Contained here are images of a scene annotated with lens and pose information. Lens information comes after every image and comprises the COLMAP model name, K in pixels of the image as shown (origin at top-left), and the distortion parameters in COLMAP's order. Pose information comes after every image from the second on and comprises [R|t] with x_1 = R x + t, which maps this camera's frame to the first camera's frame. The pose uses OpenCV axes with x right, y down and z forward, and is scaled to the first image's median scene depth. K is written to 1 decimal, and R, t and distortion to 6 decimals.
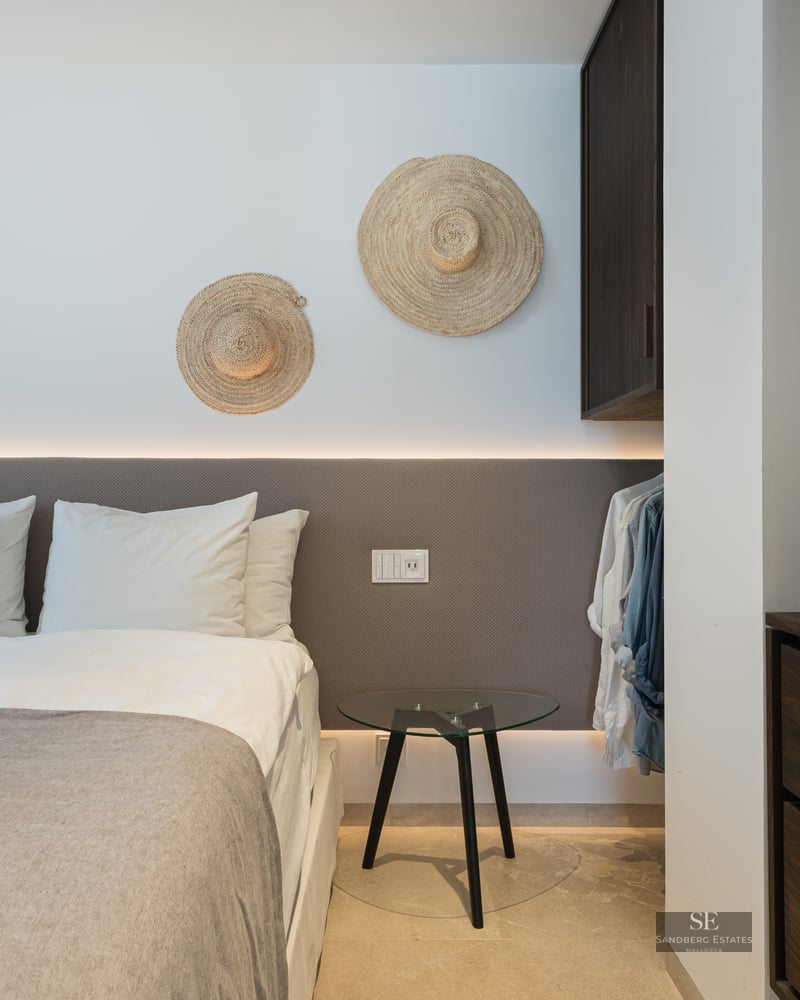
lens RADIAL K [[2780.3, 0, 399.9], [0, 2780.3, 501.0], [0, 0, 1]] dist [-0.305657, 0.000000]
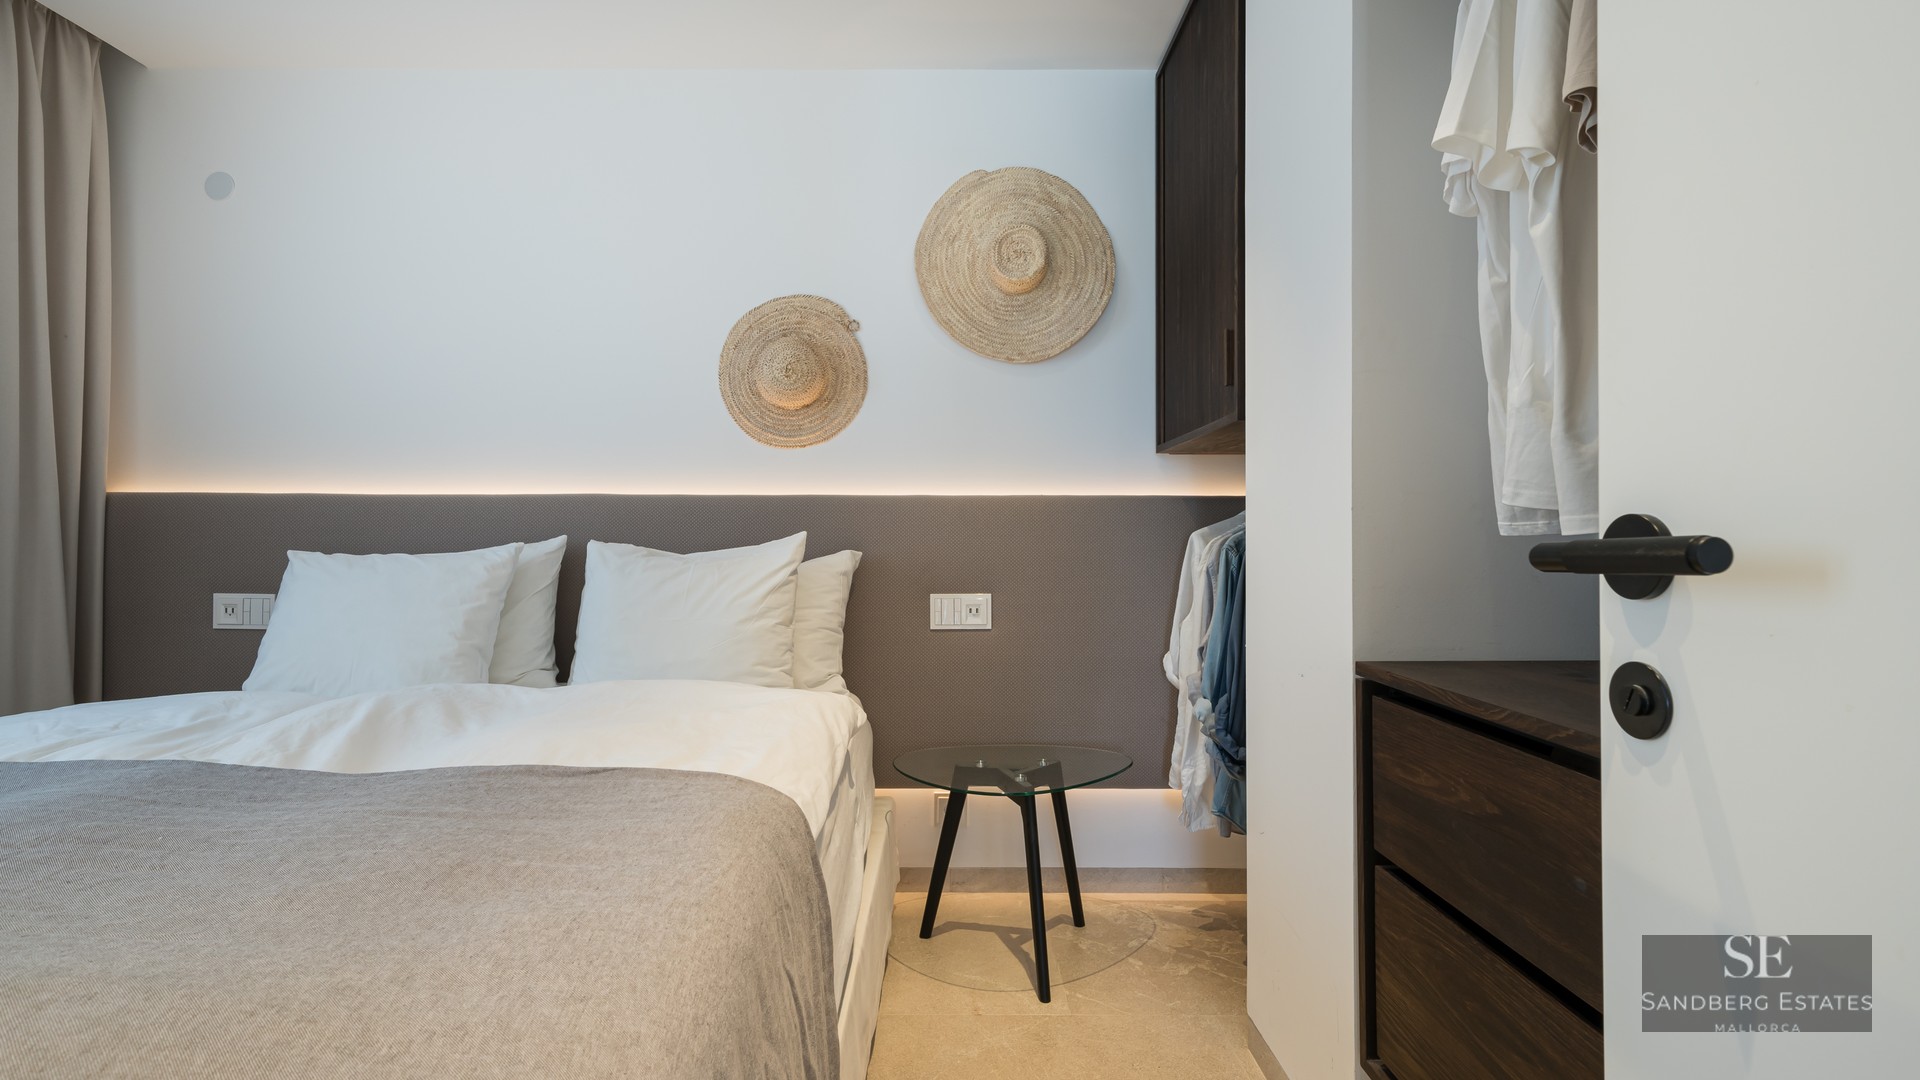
lens RADIAL K [[4235.2, 0, 959.9], [0, 4235.2, 539.4], [0, 0, 1]] dist [0.710035, 0.000000]
pose [[1.000000, 0.000104, 0.000168, -0.000435], [-0.000104, 1.000000, -0.000914, 0.000772], [-0.000168, 0.000914, 1.000000, -0.423416]]
